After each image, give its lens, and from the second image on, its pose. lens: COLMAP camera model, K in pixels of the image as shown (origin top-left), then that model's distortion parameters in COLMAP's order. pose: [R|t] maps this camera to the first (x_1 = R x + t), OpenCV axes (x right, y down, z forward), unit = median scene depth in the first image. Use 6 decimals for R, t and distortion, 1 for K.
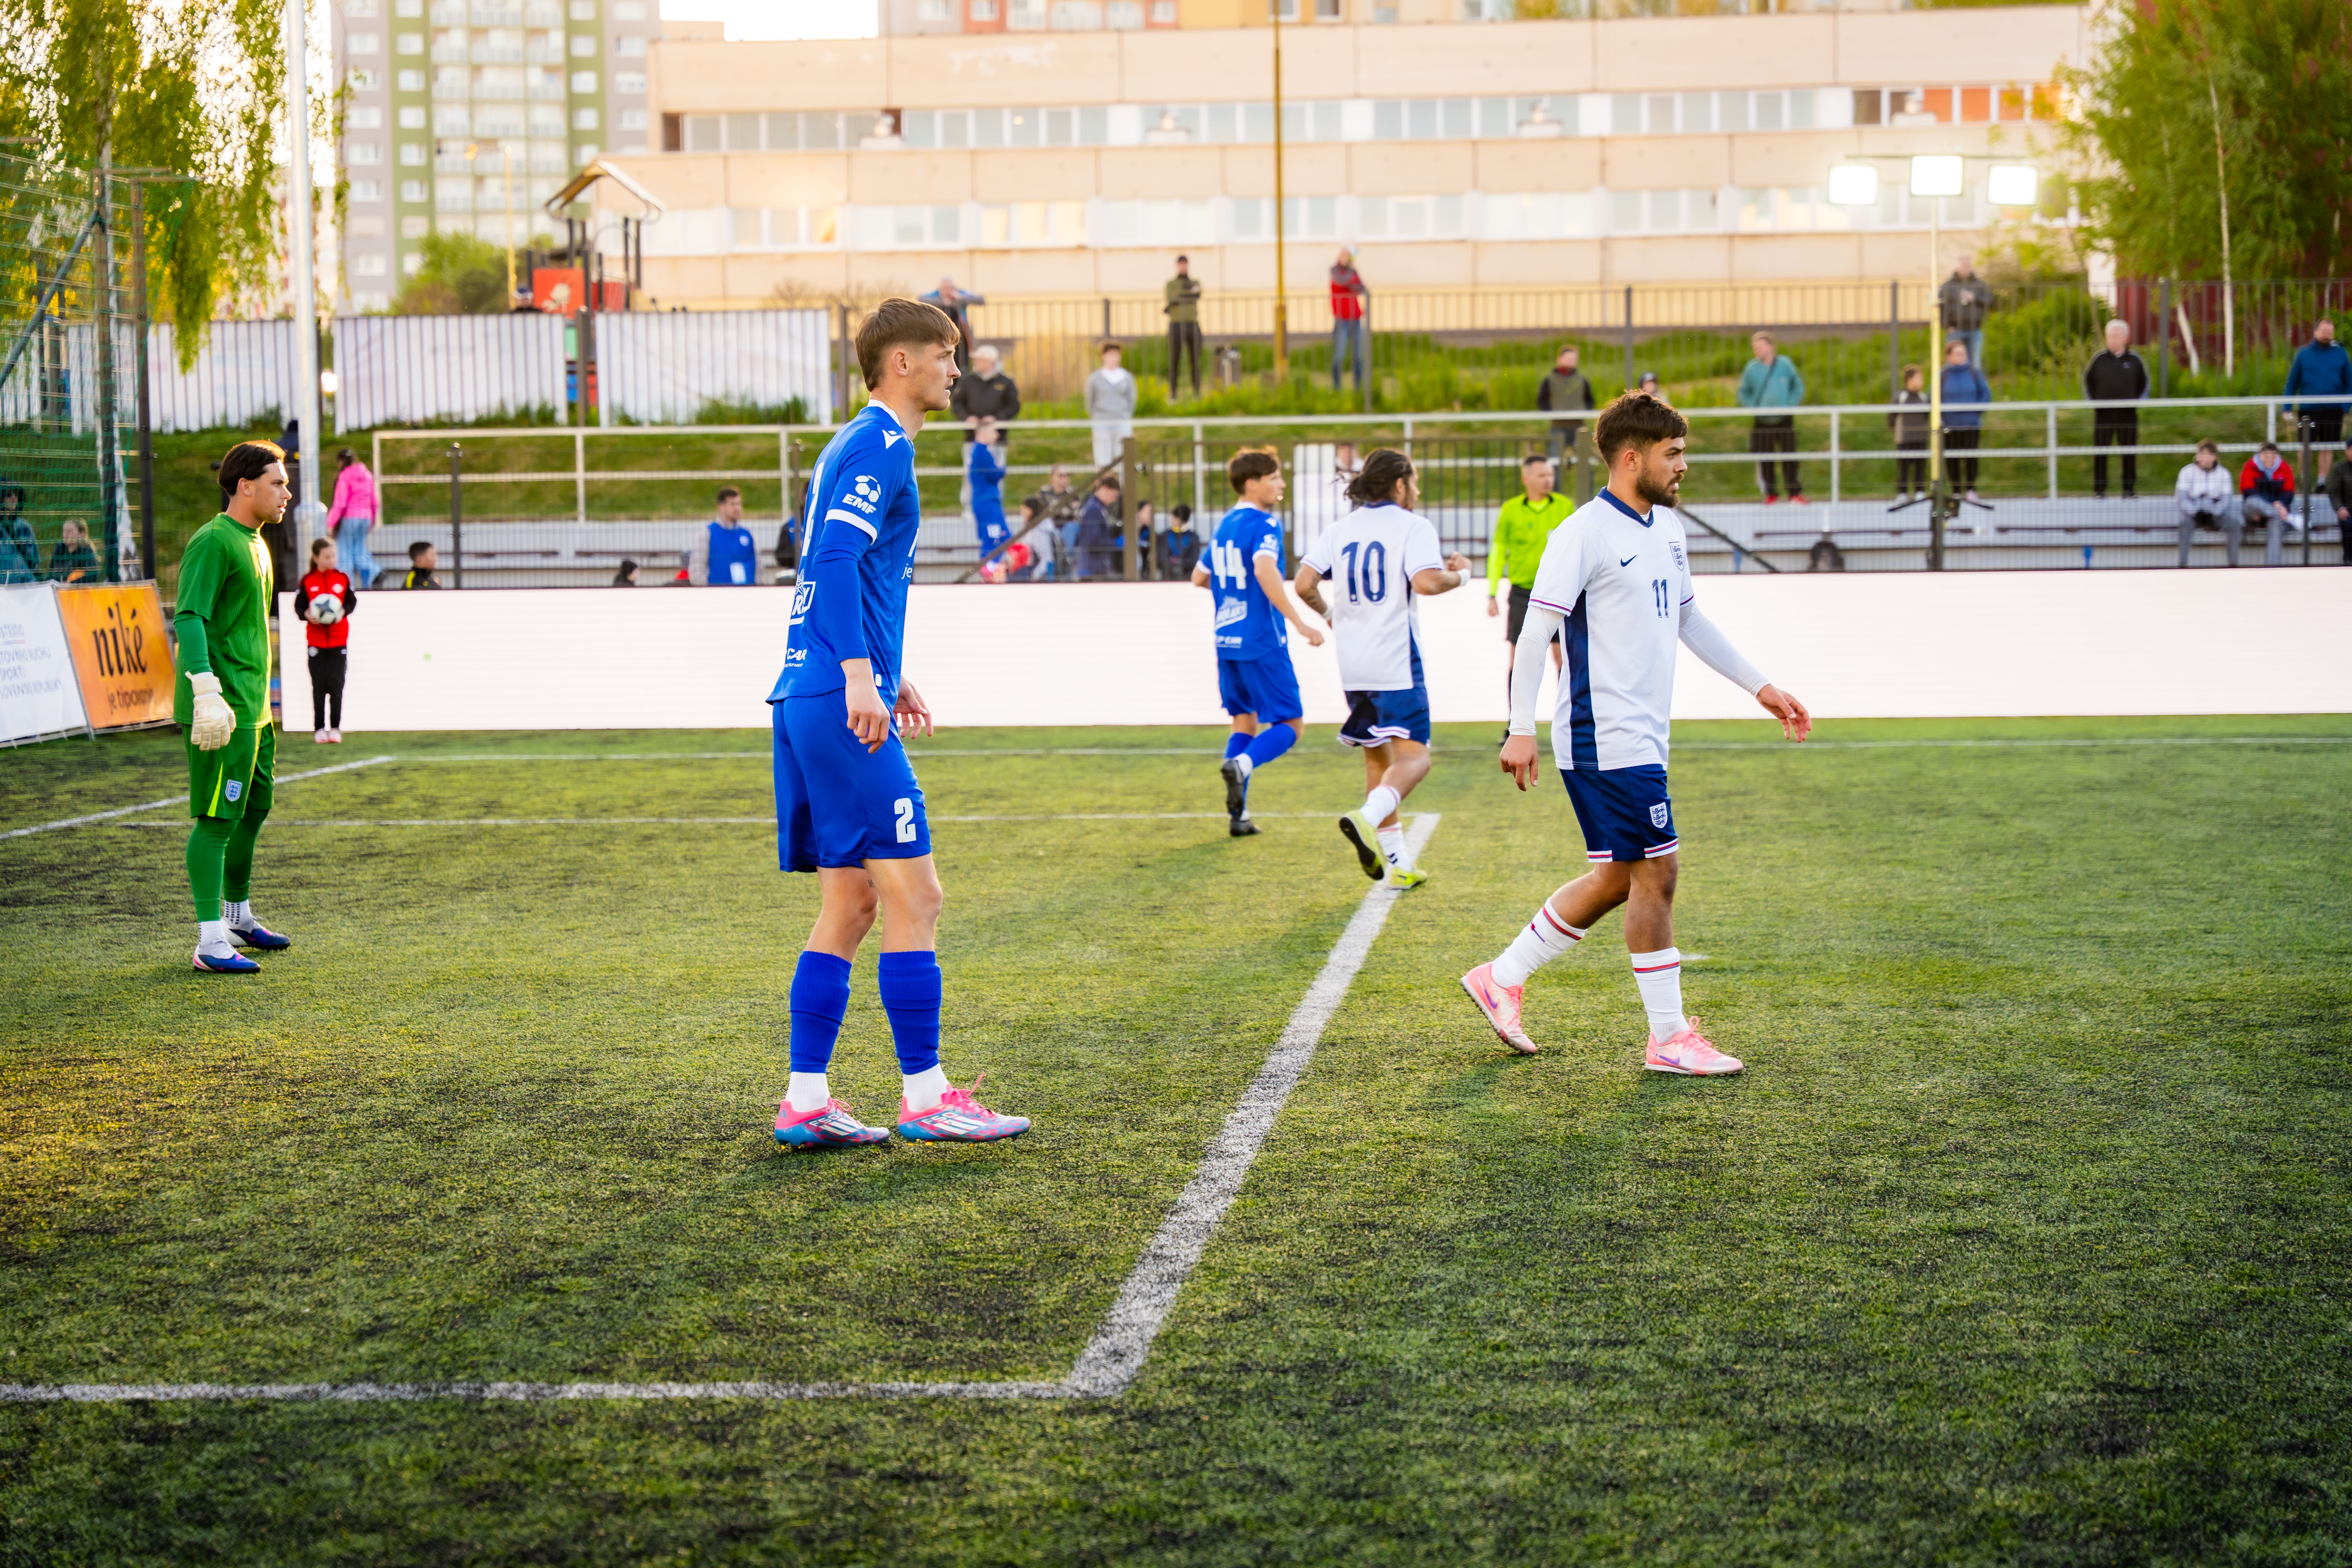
lens RADIAL K [[4230.0, 0, 1176.0], [0, 4230.0, 784.0], [0, 0, 1]] dist [0.051276, 0.183323]
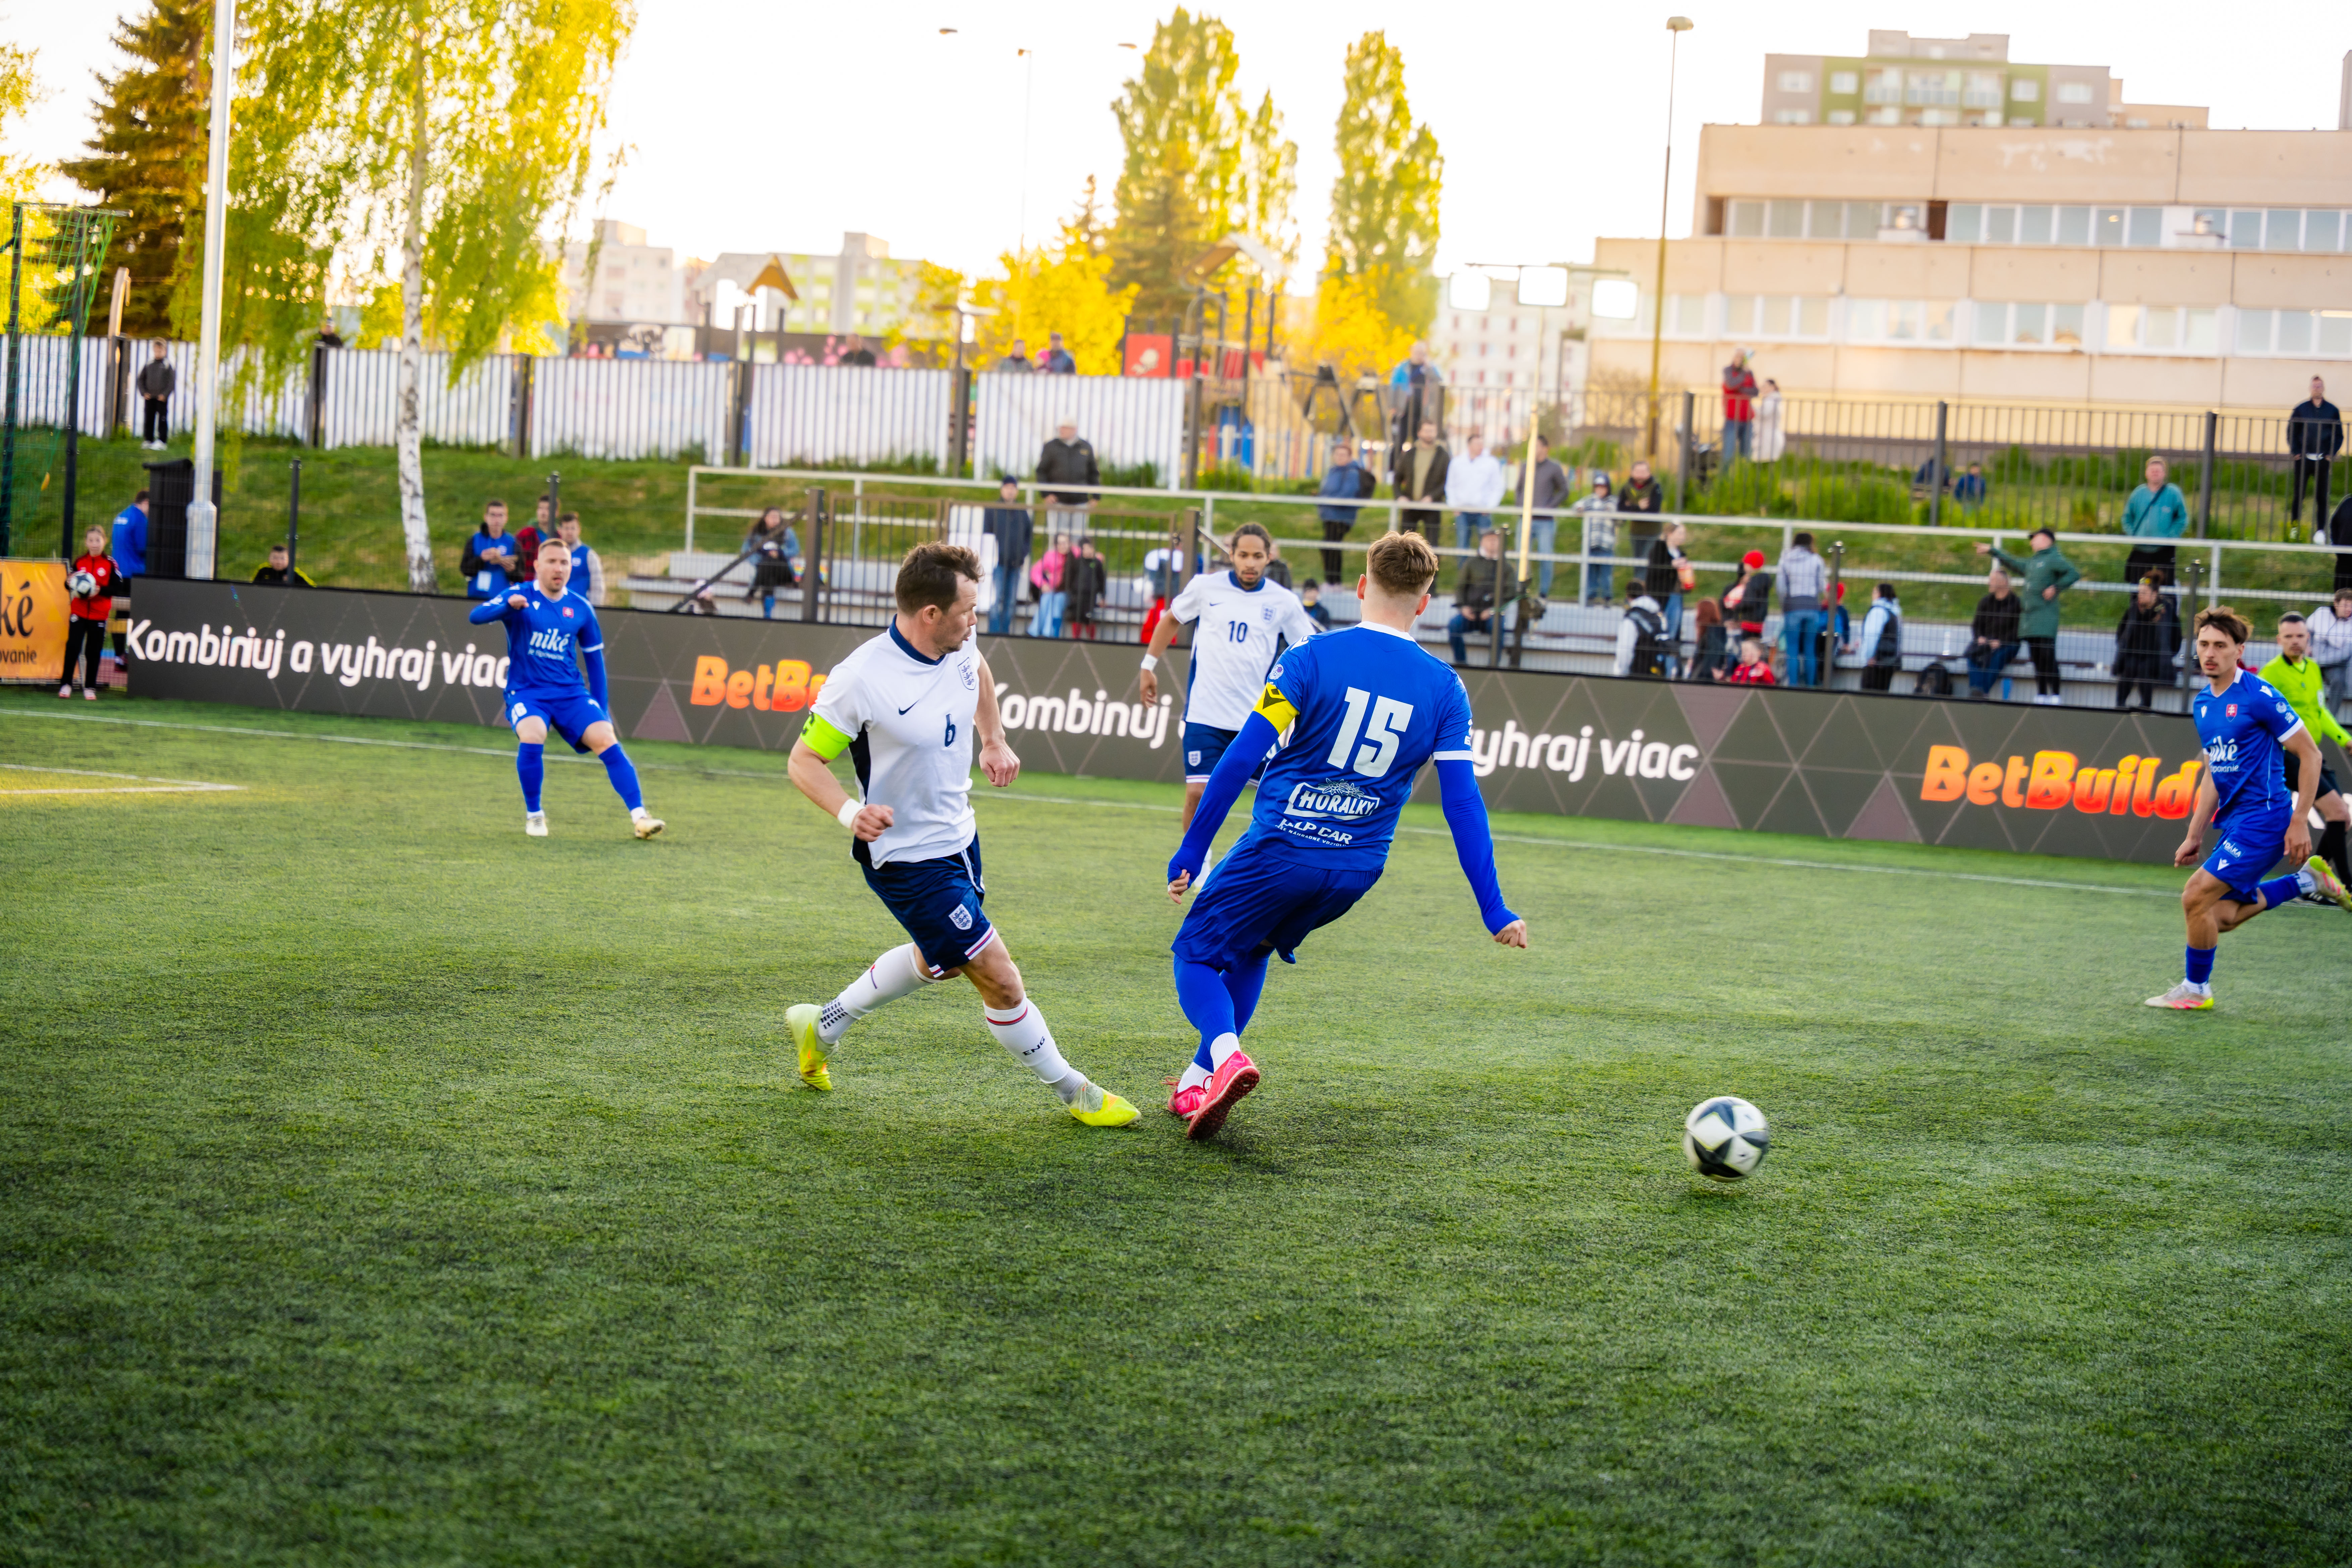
lens RADIAL K [[4502.5, 0, 1176.0], [0, 4502.5, 784.0], [0, 0, 1]] dist [0.073858, -0.026854]
pose [[0.926629, 0.087367, -0.365685, 0.332014], [-0.097102, 0.995240, -0.008275, -0.003505], [0.363221, 0.043176, 0.930702, -0.031059]]
